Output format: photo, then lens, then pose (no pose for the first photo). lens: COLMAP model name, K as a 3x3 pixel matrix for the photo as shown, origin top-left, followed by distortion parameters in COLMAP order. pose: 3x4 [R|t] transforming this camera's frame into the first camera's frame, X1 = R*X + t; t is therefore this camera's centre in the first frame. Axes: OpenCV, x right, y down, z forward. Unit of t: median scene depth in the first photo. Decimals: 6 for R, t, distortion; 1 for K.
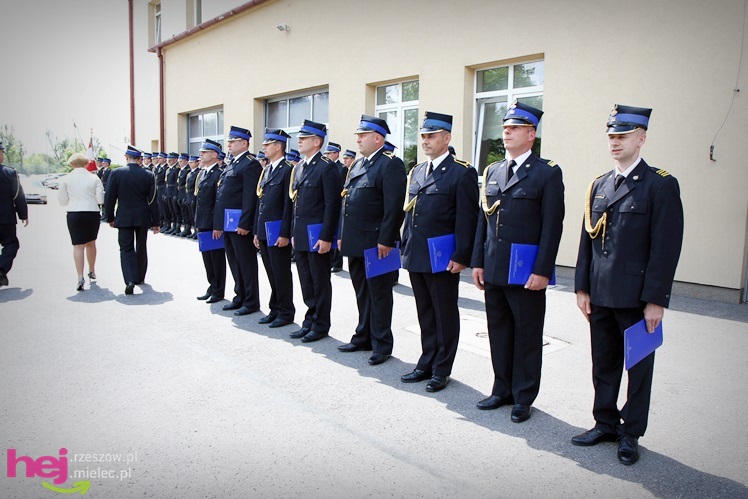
lens RADIAL K [[603.3, 0, 374.0], [0, 603.3, 249.5], [0, 0, 1]] dist [-0.090995, 0.099442]
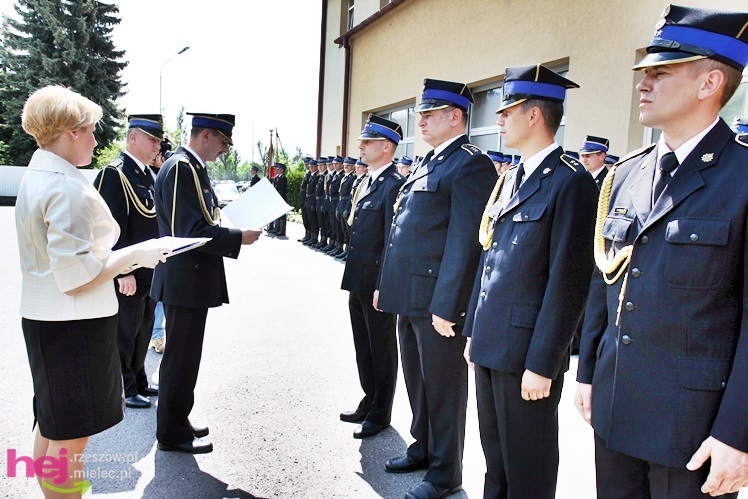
lens RADIAL K [[603.3, 0, 374.0], [0, 603.3, 249.5], [0, 0, 1]] dist [-0.090995, 0.099442]
pose [[0.951707, 0.054328, -0.302163, -0.057352], [-0.060639, 0.998093, -0.011535, -0.031836], [0.300960, 0.029301, 0.953186, 0.250639]]
